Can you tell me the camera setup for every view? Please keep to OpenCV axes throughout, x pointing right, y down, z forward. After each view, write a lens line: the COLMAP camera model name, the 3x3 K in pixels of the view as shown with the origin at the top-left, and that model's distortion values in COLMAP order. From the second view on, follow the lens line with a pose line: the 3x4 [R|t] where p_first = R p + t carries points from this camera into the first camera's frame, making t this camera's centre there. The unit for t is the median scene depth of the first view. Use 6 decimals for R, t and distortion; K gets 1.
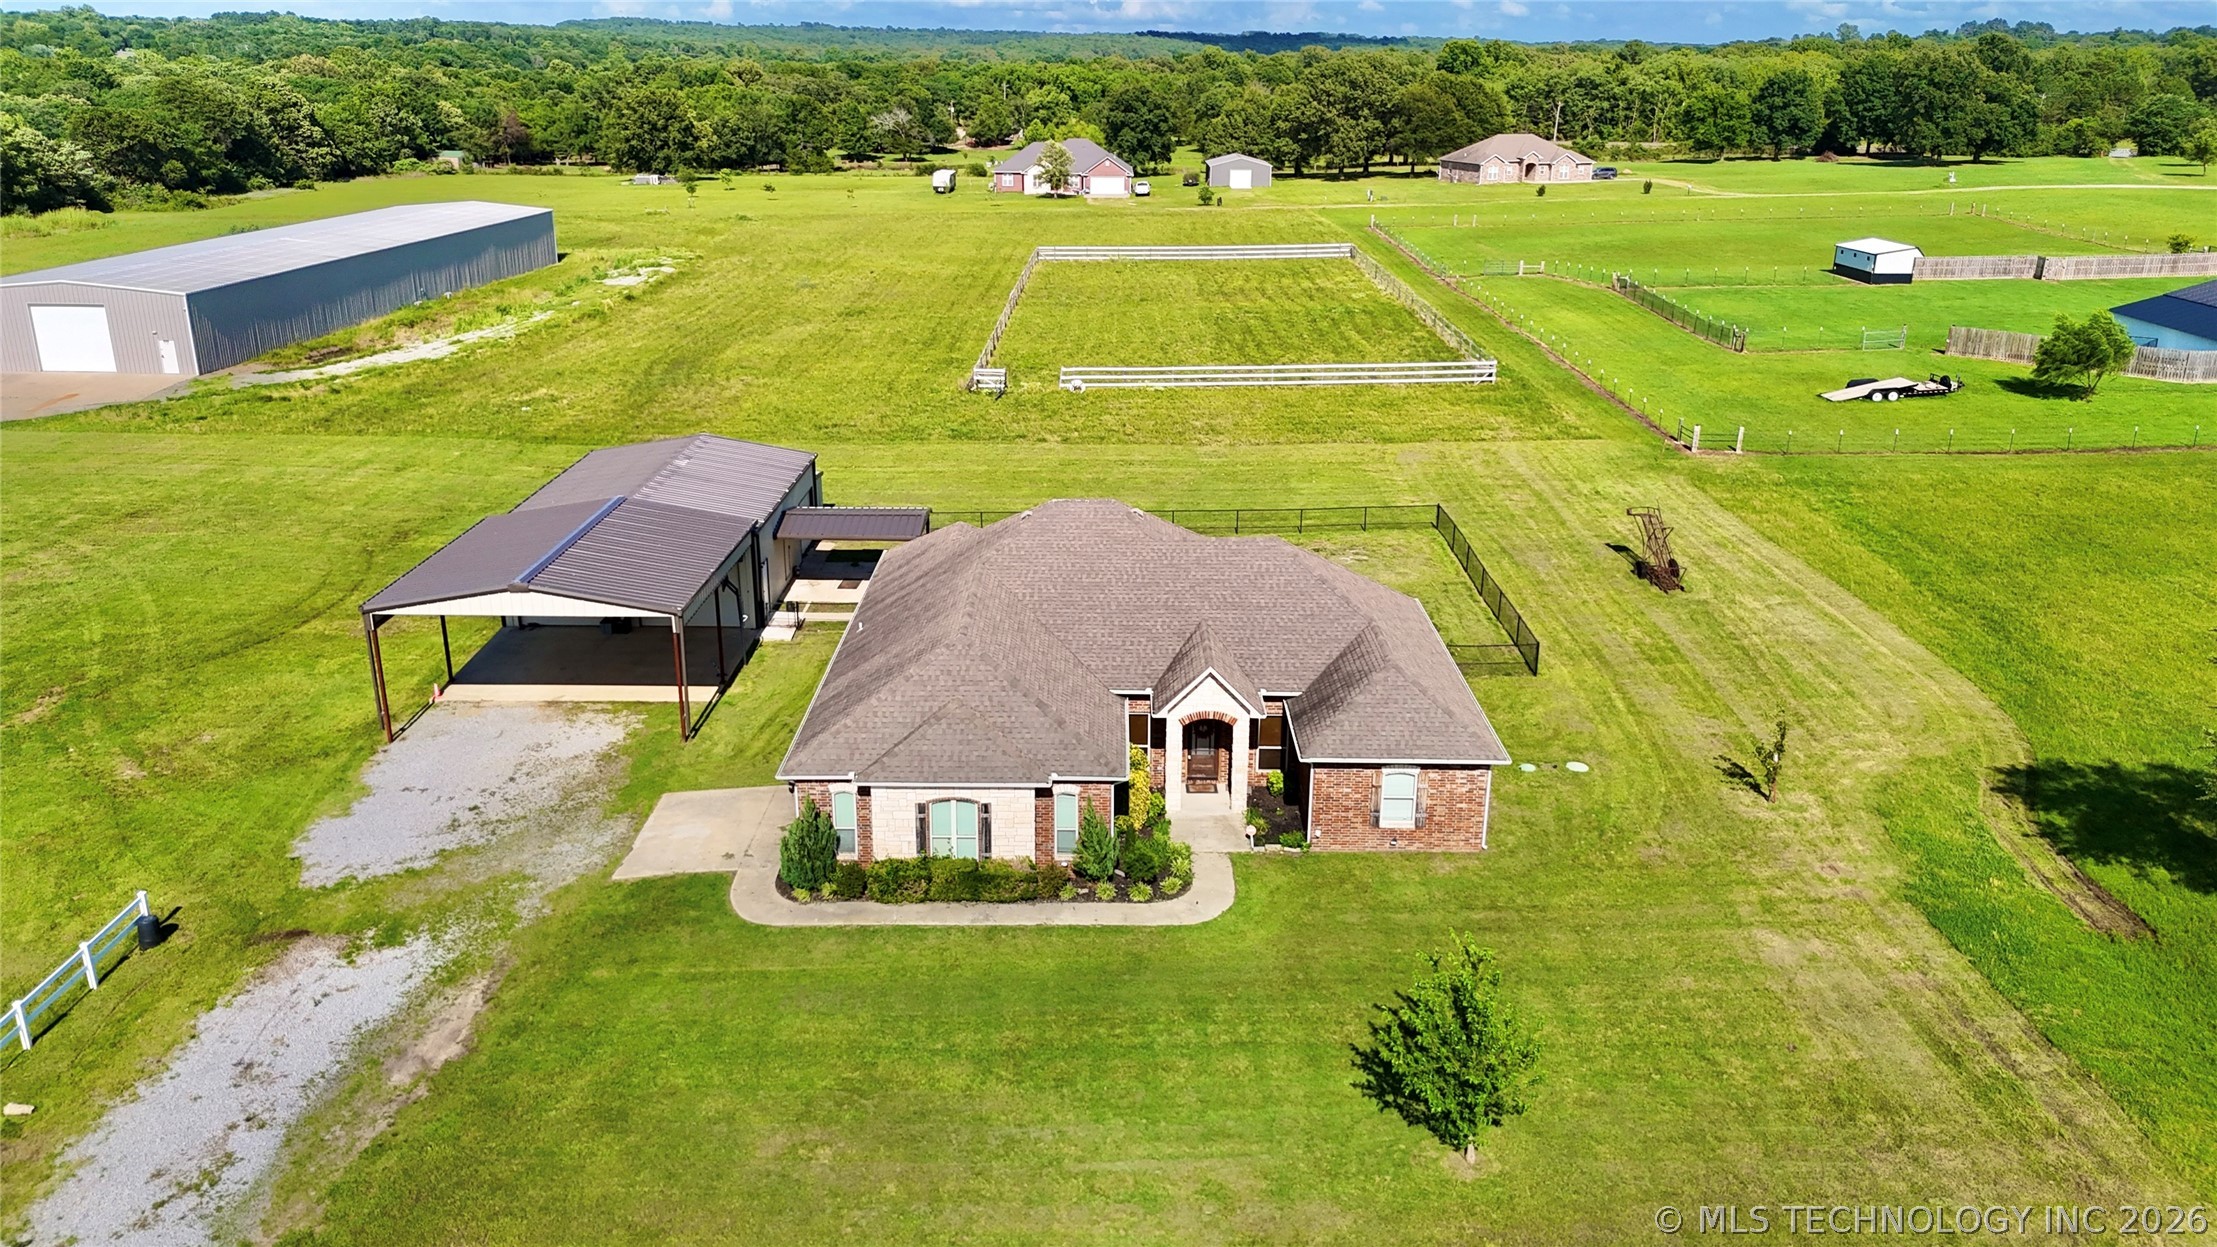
lens RADIAL K [[1628.1, 0, 1108.8], [0, 1628.1, 633.9], [0, 0, 1]] dist [0.072904, -0.075086]
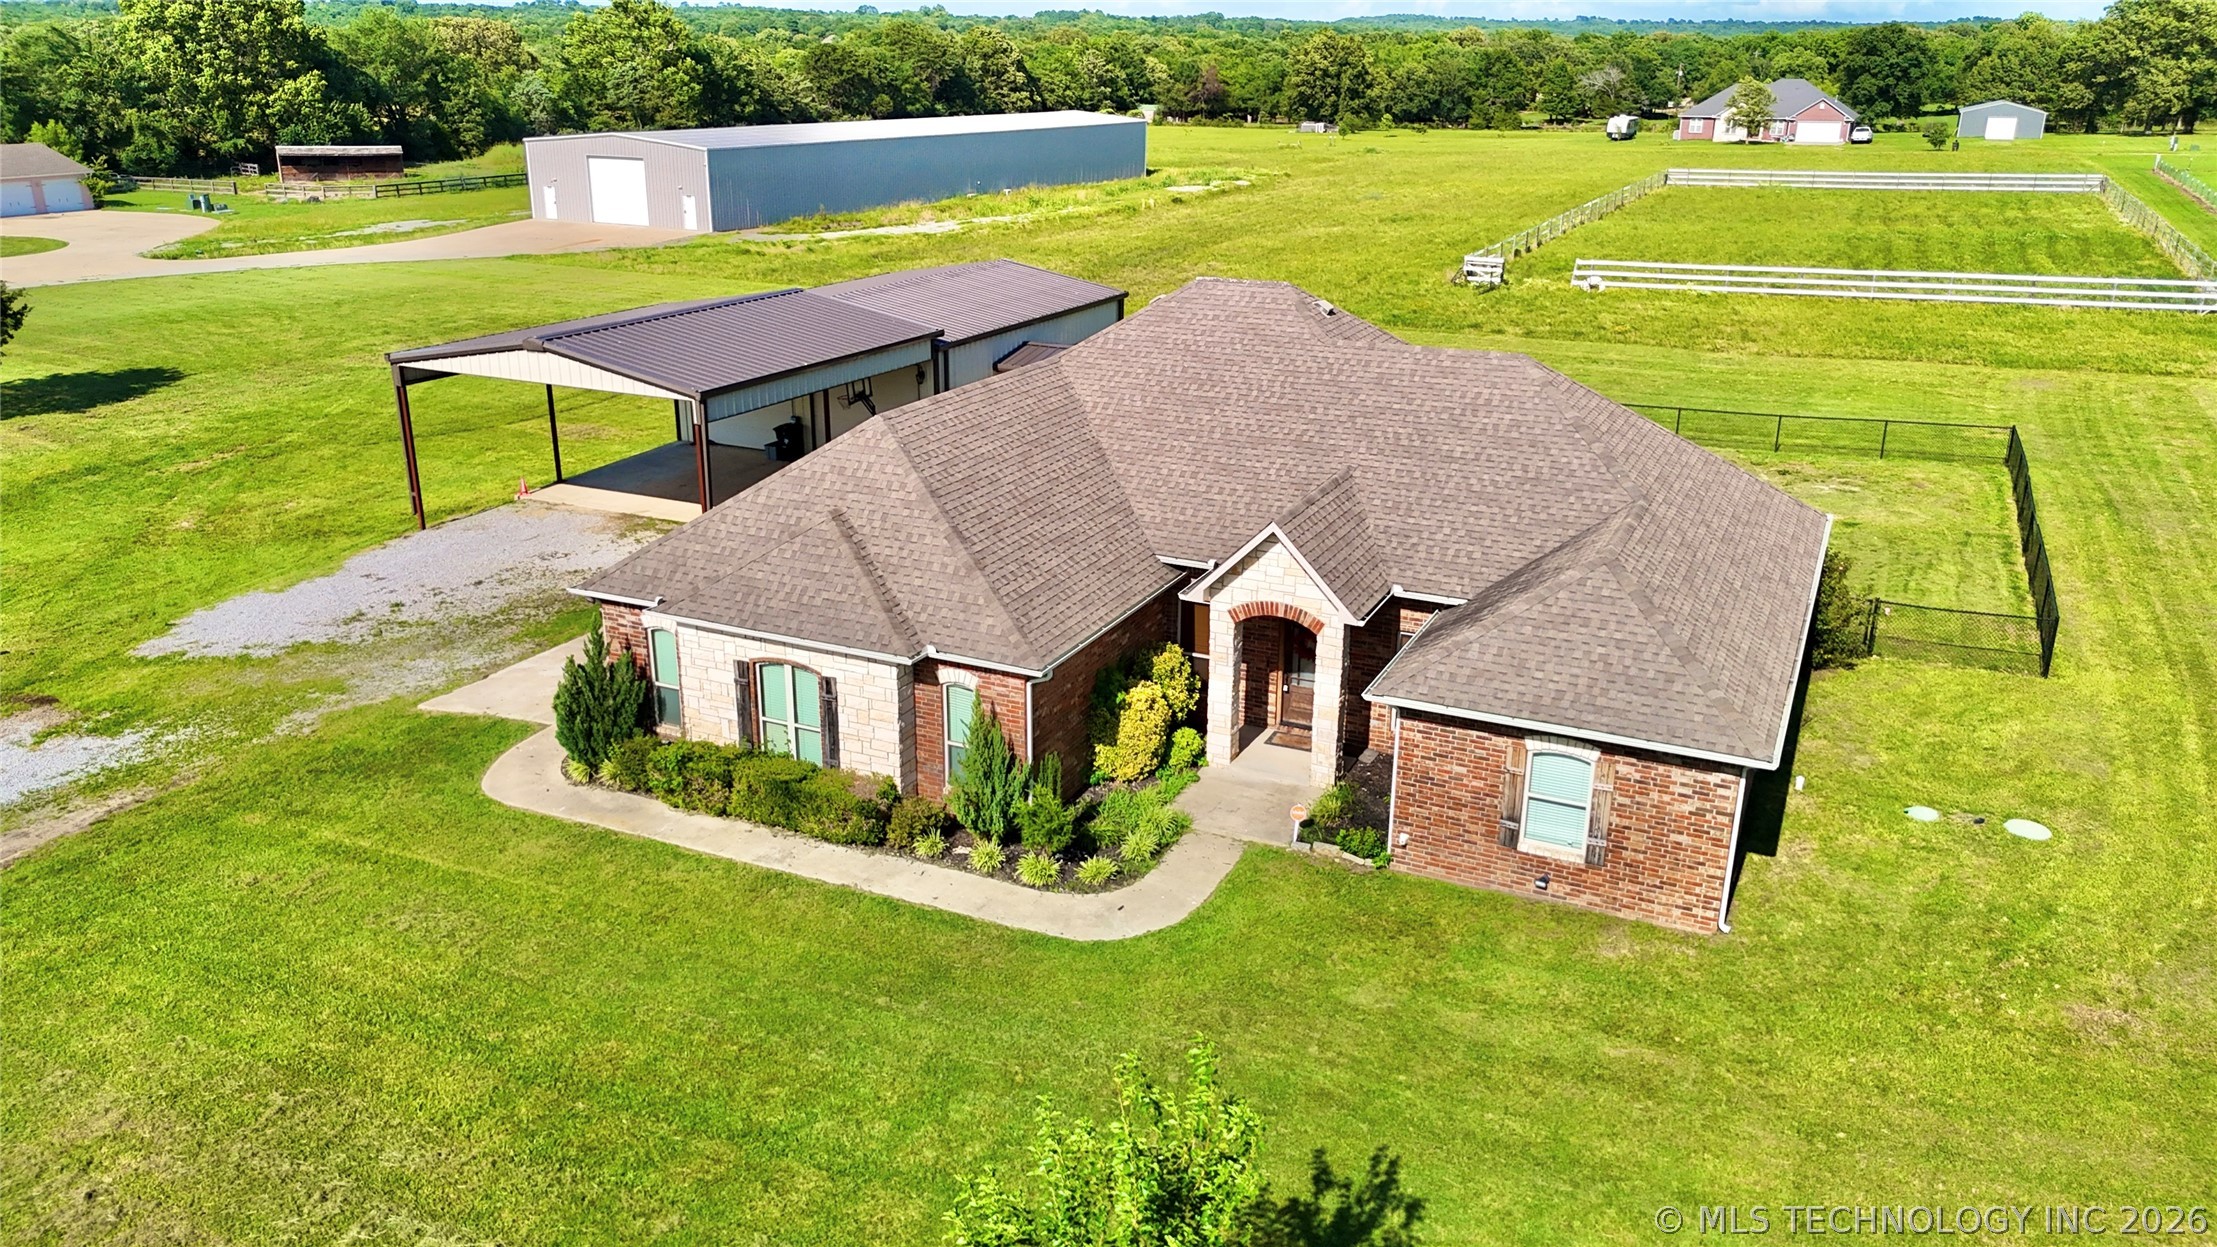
lens RADIAL K [[1628.1, 0, 1107.0], [0, 1628.1, 634.7], [0, 0, 1]] dist [0.072904, -0.075086]
pose [[0.905619, 0.143401, -0.399112, 0.055840], [-0.143138, 0.989228, 0.030638, 0.011539], [0.399206, 0.029382, 0.916390, 0.101131]]
